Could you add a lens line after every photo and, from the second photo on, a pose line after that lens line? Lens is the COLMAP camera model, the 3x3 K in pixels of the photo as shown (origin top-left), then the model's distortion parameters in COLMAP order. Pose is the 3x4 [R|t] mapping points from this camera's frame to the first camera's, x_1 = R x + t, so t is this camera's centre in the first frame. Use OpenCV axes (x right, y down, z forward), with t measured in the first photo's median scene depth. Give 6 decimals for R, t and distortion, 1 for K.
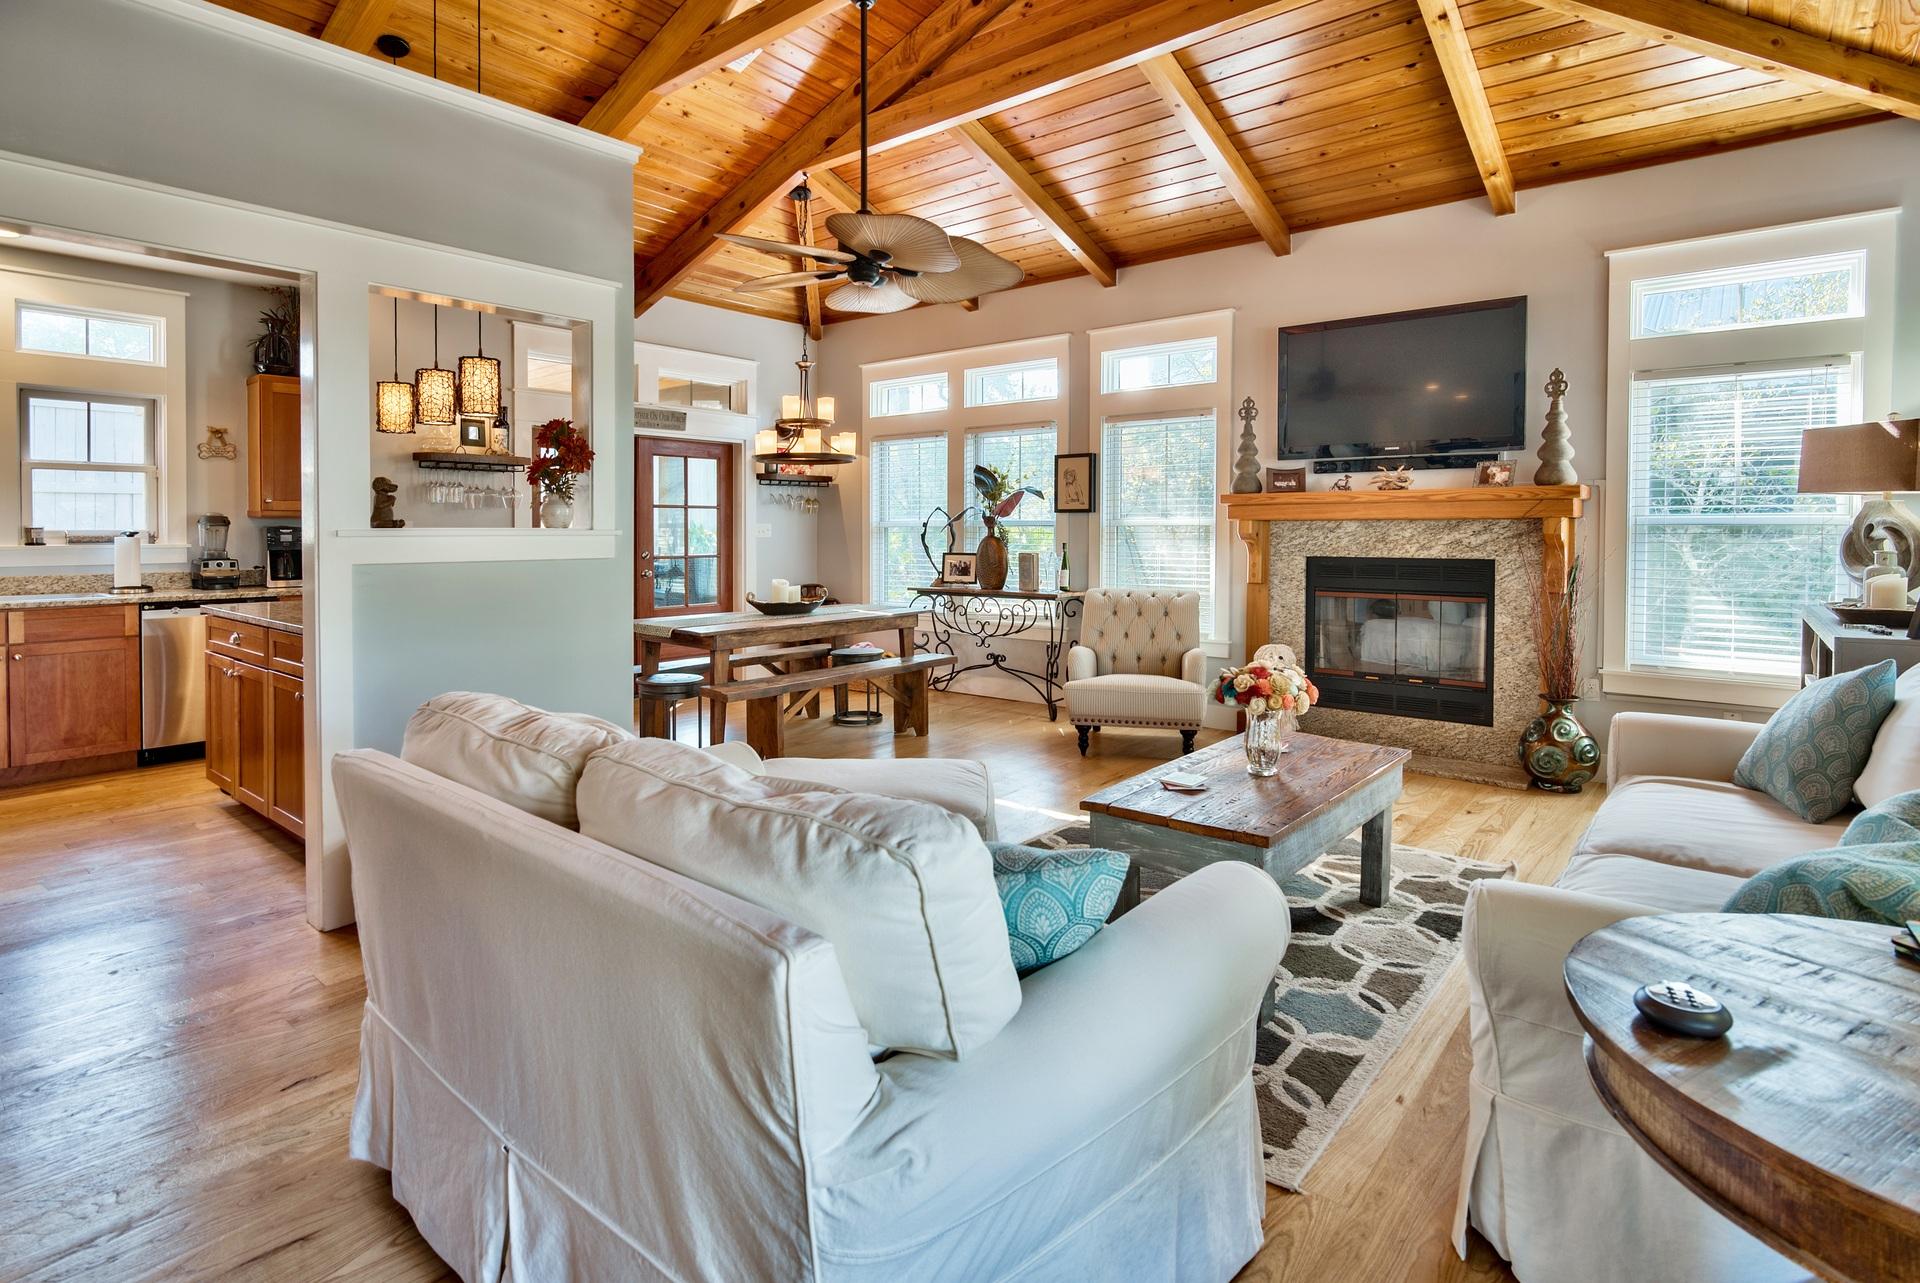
lens RADIAL K [[958.1, 0, 948.8], [0, 958.1, 549.1], [0, 0, 1]] dist [-0.001523, -0.000138]
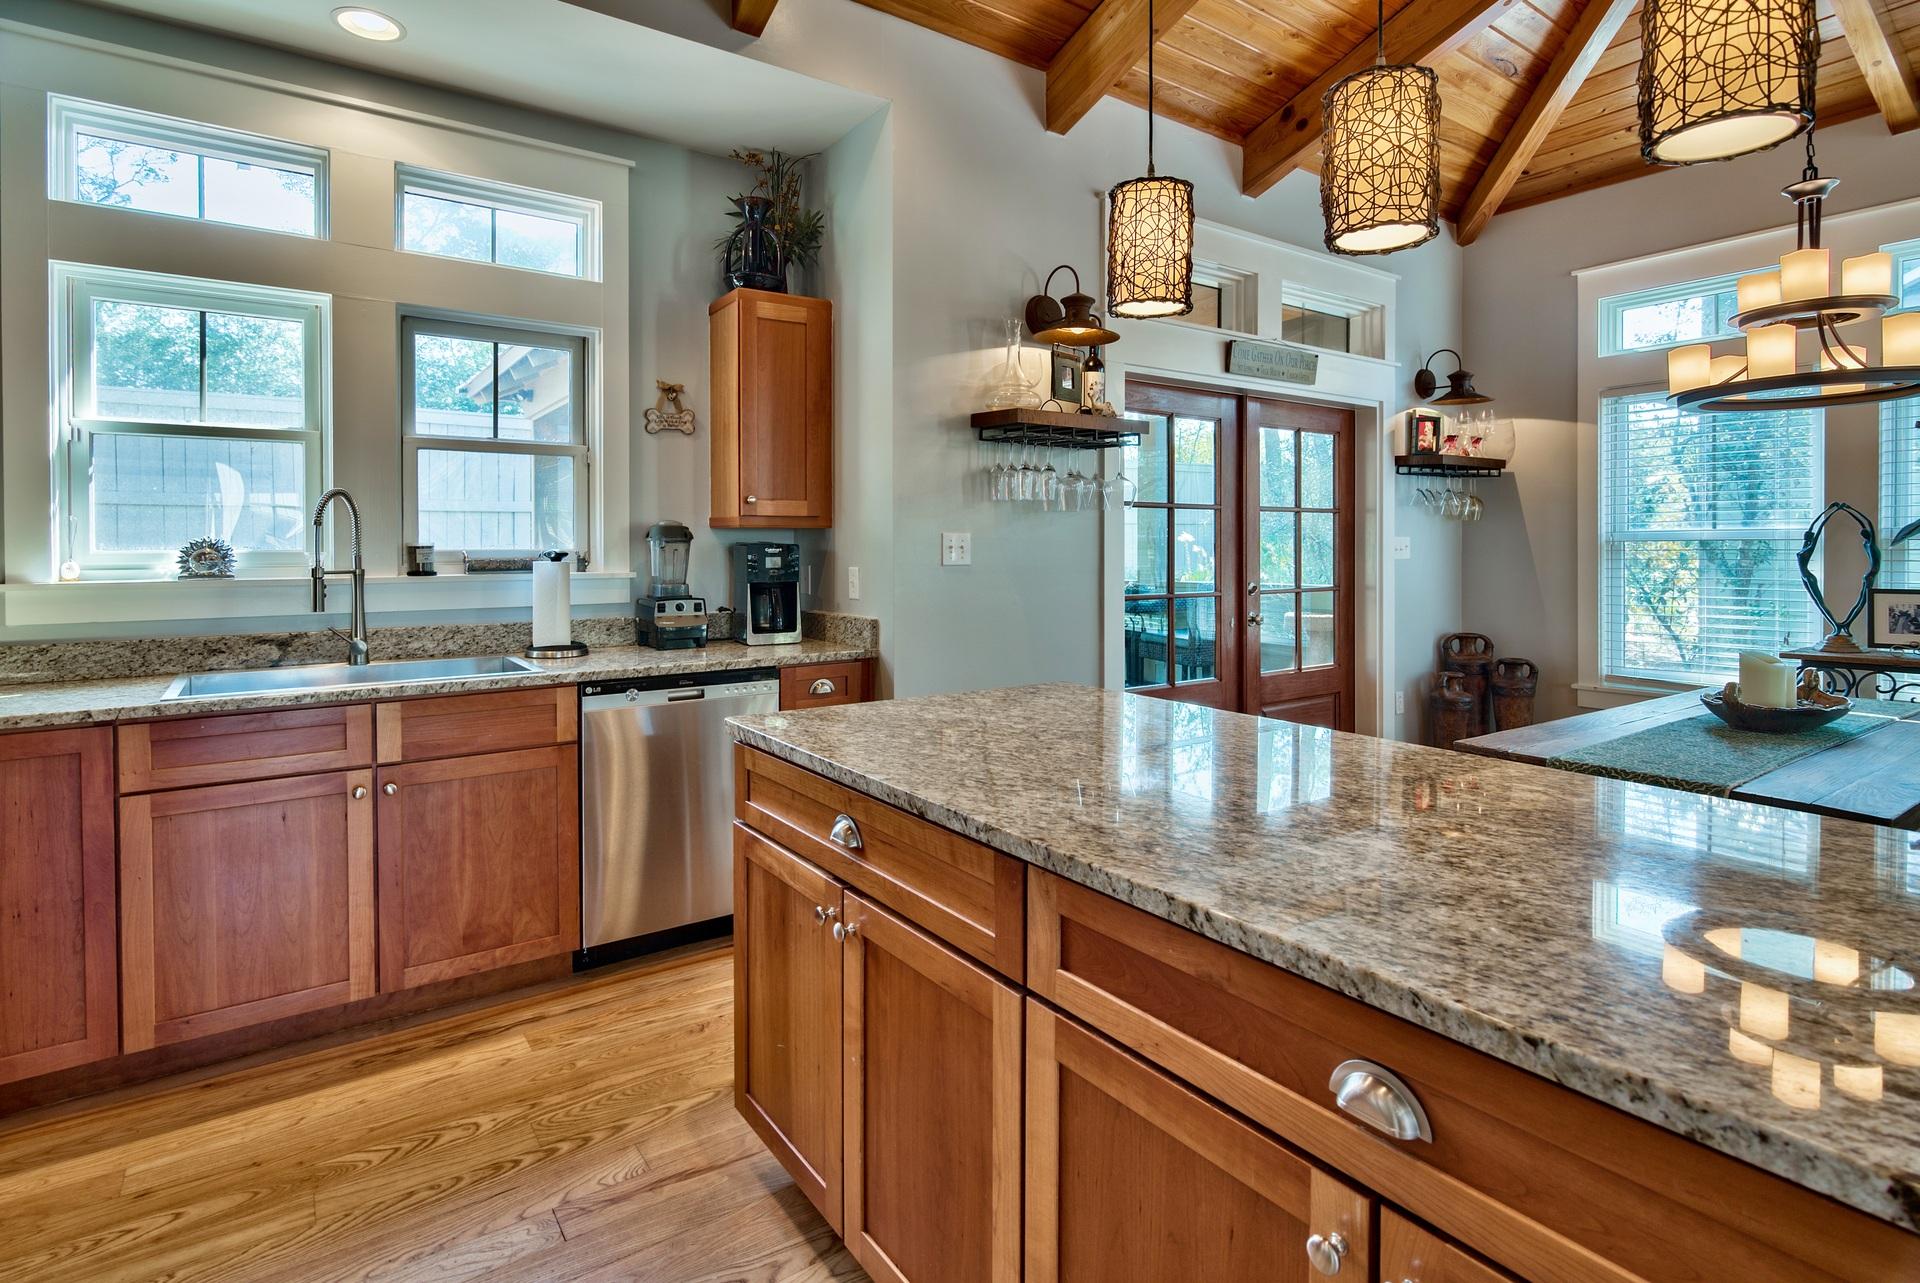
lens RADIAL K [[958.1, 0, 976.1], [0, 958.1, 563.3], [0, 0, 1]] dist [-0.001523, -0.000138]
pose [[0.970240, 0.000778, -0.242144, -0.449729], [-0.001766, 0.999991, -0.003862, -0.009442], [0.242139, 0.004175, 0.970233, 0.477536]]
